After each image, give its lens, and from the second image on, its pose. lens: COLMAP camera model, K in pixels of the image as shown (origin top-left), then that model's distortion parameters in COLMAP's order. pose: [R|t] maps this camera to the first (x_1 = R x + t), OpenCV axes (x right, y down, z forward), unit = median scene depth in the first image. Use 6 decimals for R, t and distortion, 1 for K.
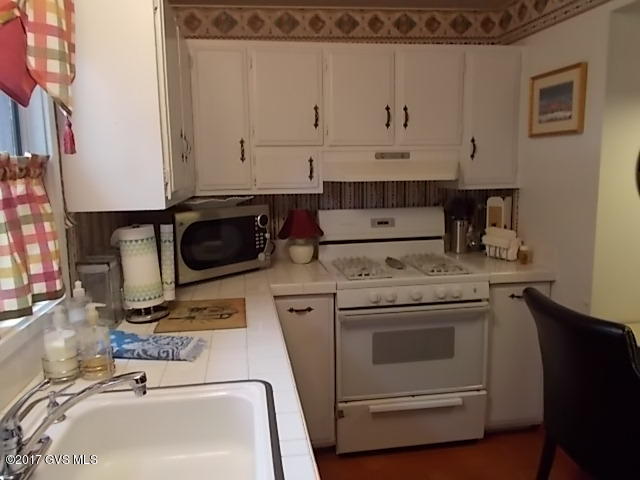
lens RADIAL K [[492.1, 0, 320.7], [0, 492.1, 239.5], [0, 0, 1]] dist [-0.007851, -0.000942]
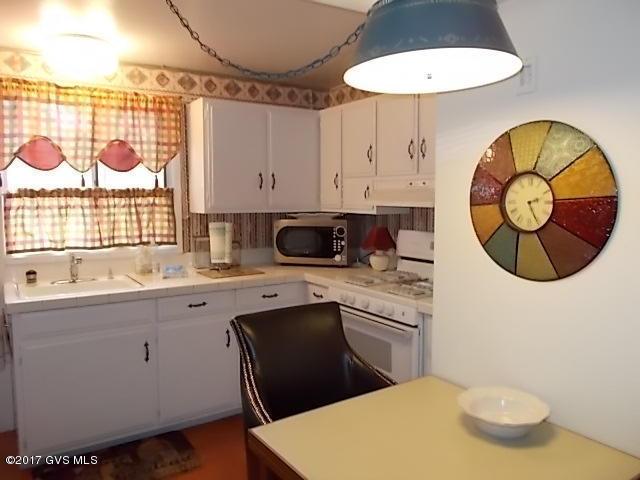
lens RADIAL K [[492.1, 0, 319.7], [0, 492.1, 240.5], [0, 0, 1]] dist [-0.007851, -0.000942]
pose [[0.413926, 0.096654, -0.905165, 1.098010], [-0.134478, 0.989930, 0.044210, -0.066460], [0.900323, 0.103425, 0.422756, 0.369206]]
